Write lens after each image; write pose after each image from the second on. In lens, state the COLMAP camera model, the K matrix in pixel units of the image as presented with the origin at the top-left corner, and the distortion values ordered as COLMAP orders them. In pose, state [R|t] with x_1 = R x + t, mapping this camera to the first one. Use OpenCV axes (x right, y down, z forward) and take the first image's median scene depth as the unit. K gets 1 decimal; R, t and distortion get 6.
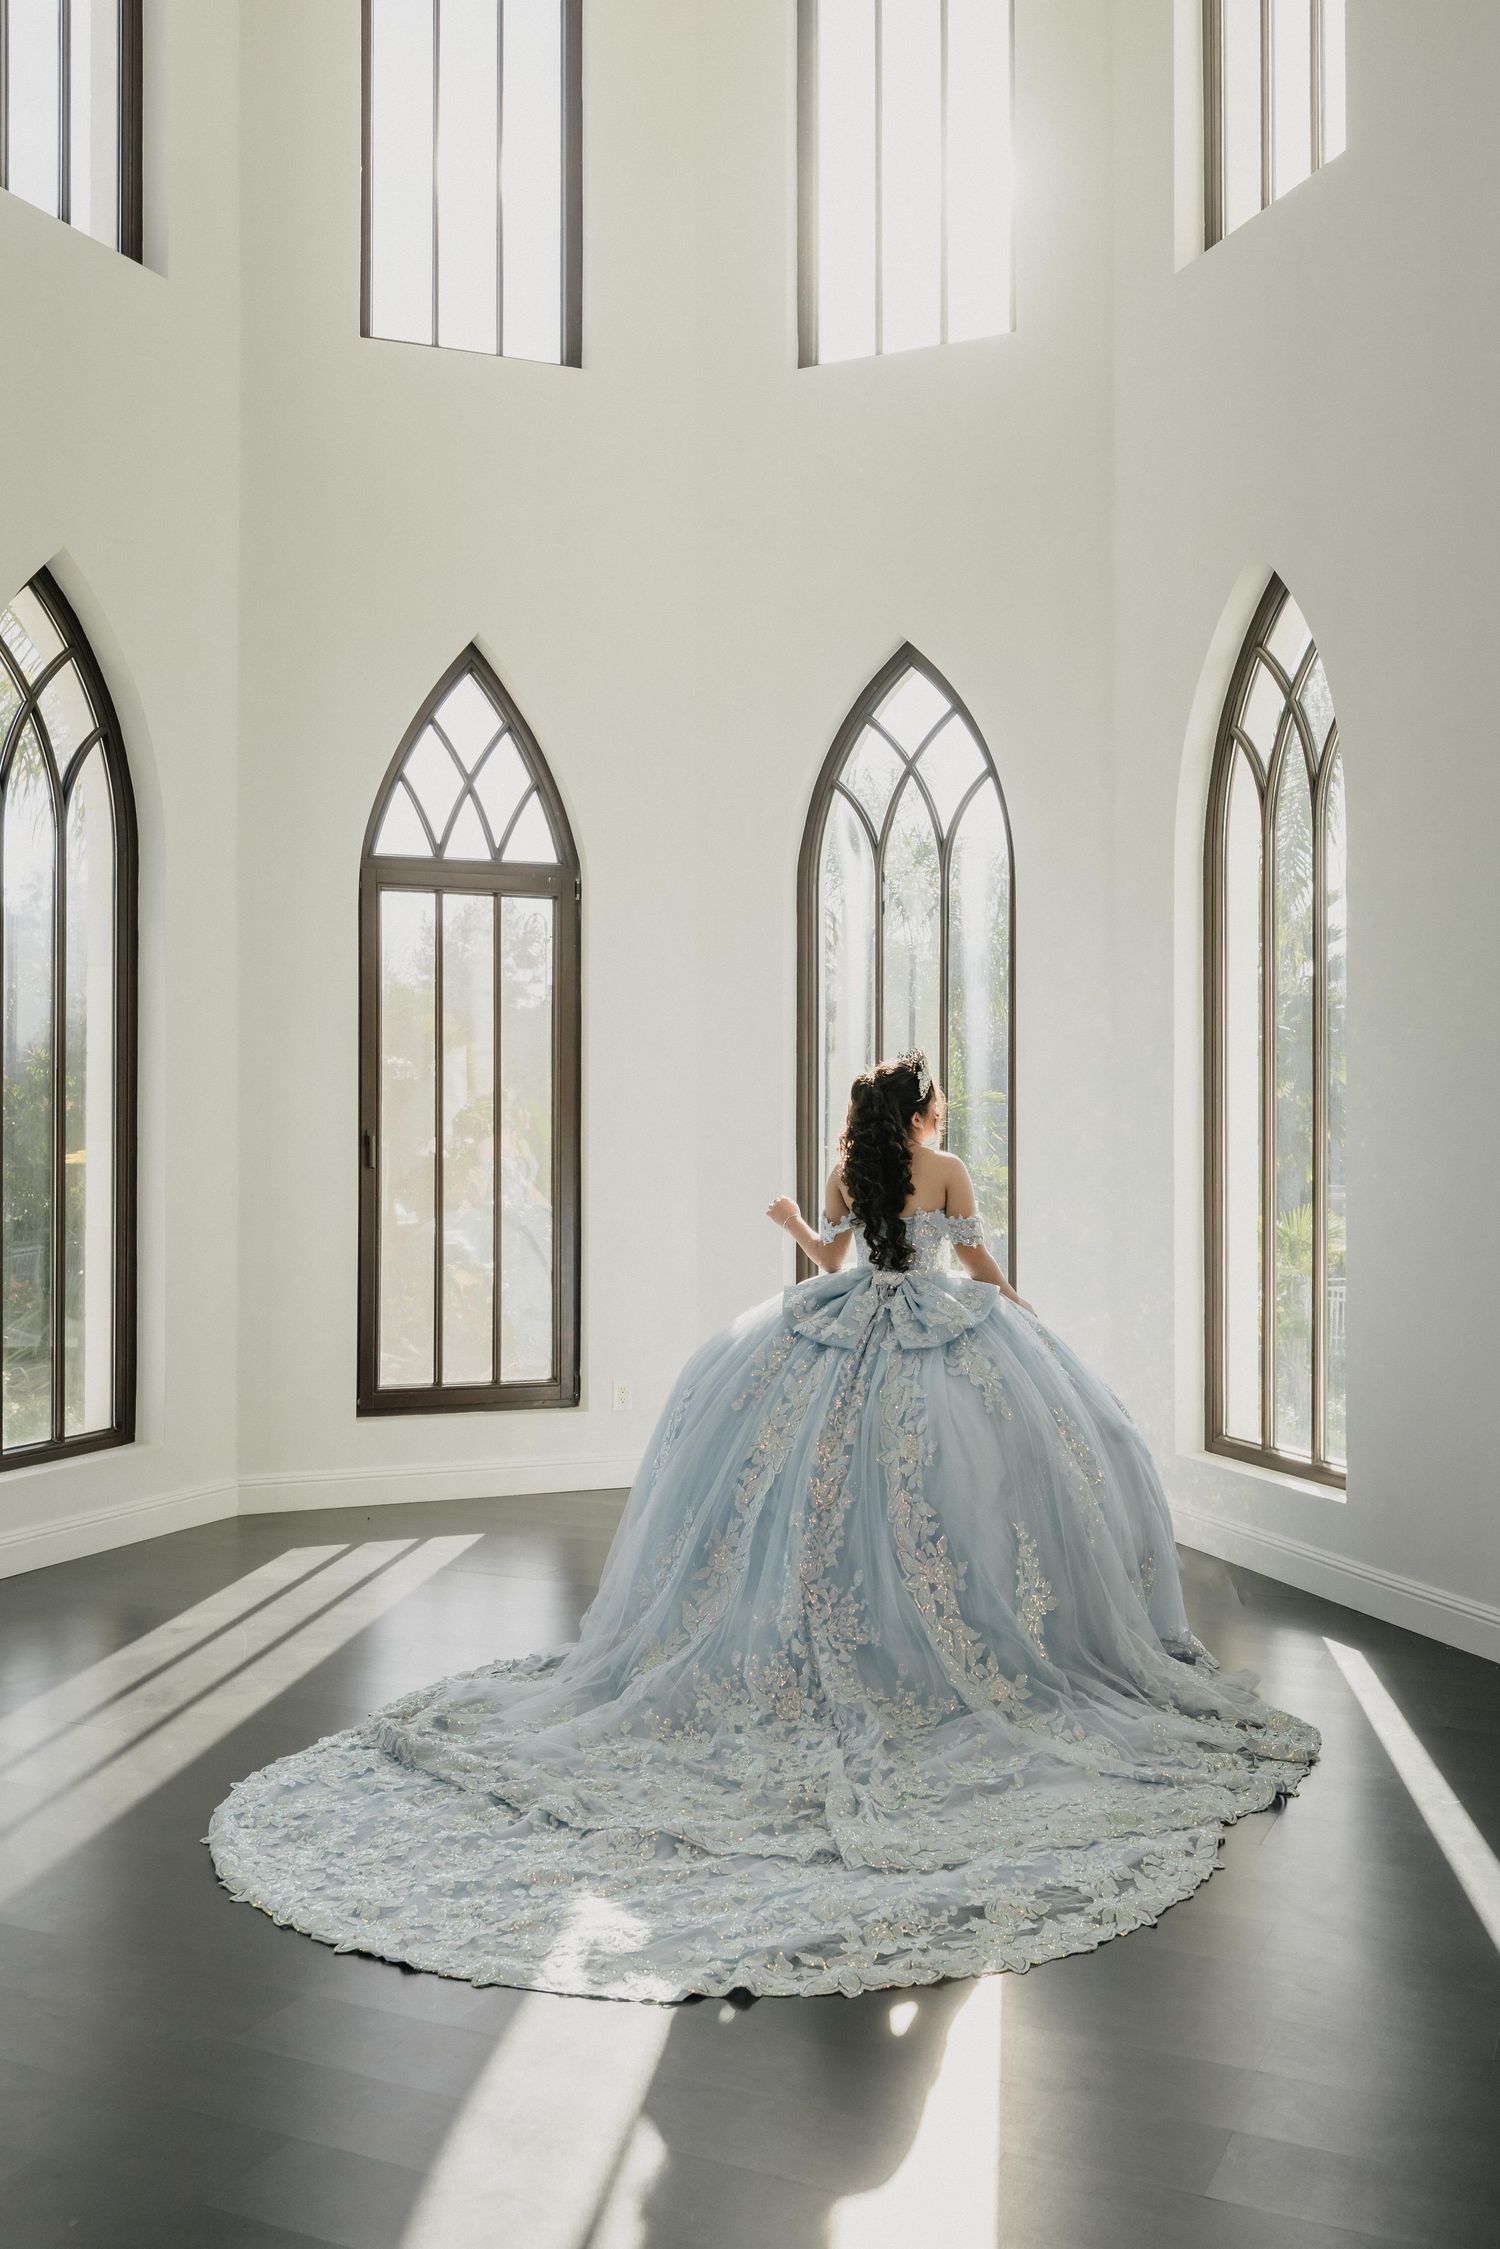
lens RADIAL K [[2263.5, 0, 759.8], [0, 2263.5, 1123.8], [0, 0, 1]] dist [0.011606, 0.000000]
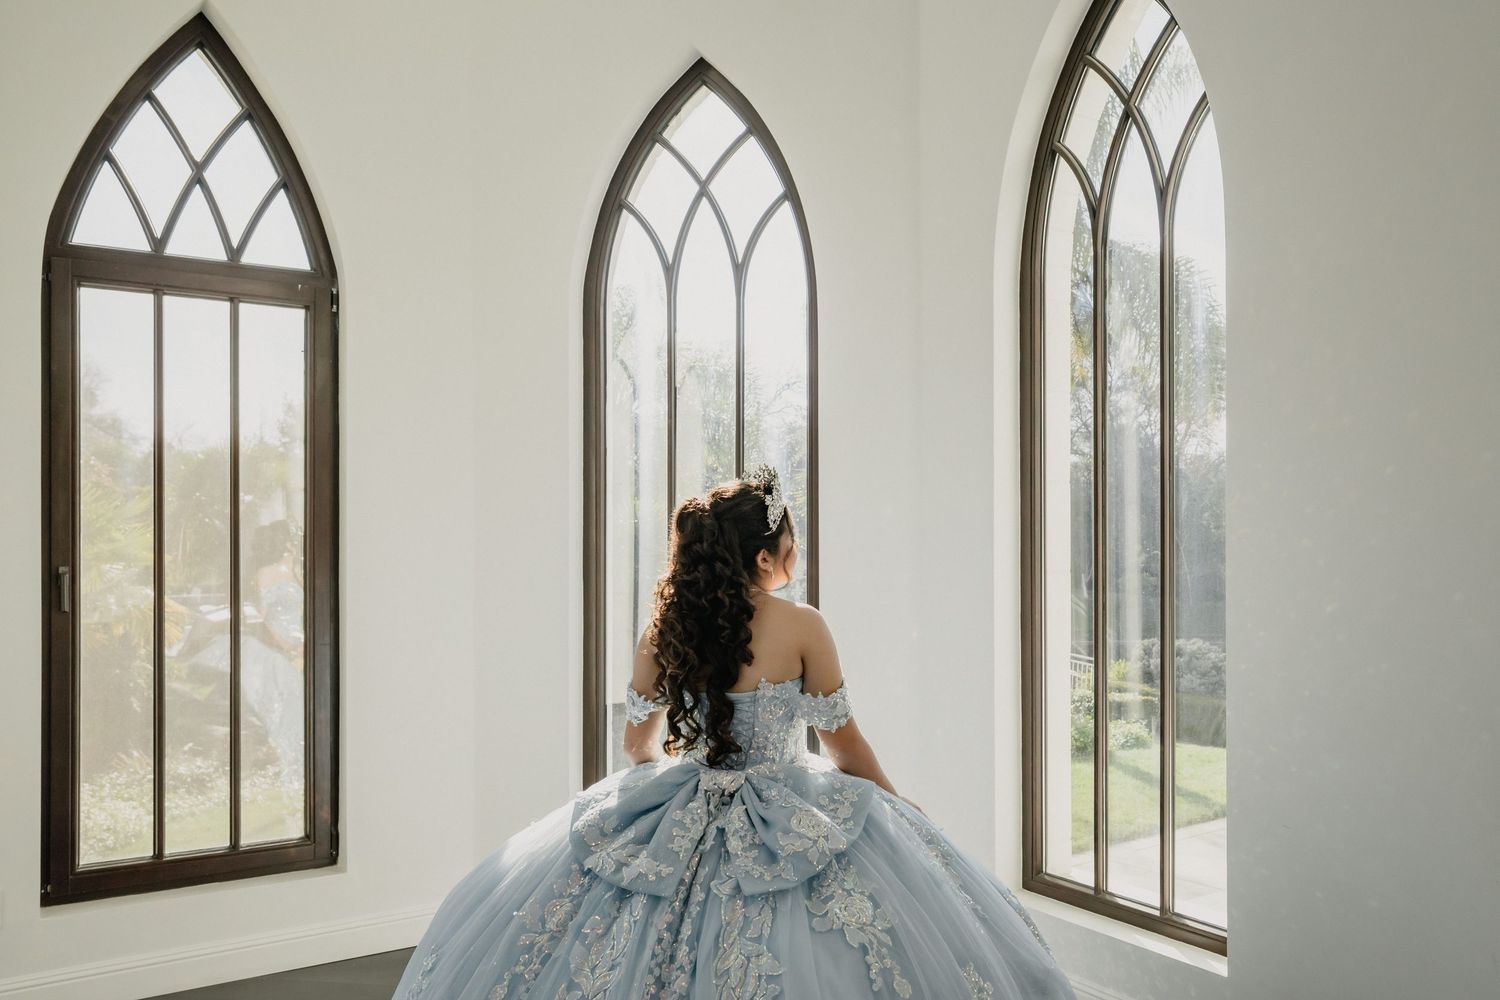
lens RADIAL K [[689.5, 0, 762.4], [0, 689.5, 526.4], [0, 0, 1]] dist [0.000372, -0.000095]
pose [[0.959519, -0.001193, 0.281643, 0.007087], [0.002782, 0.999982, -0.005243, -0.010707], [-0.281632, 0.005814, 0.959505, 0.717345]]
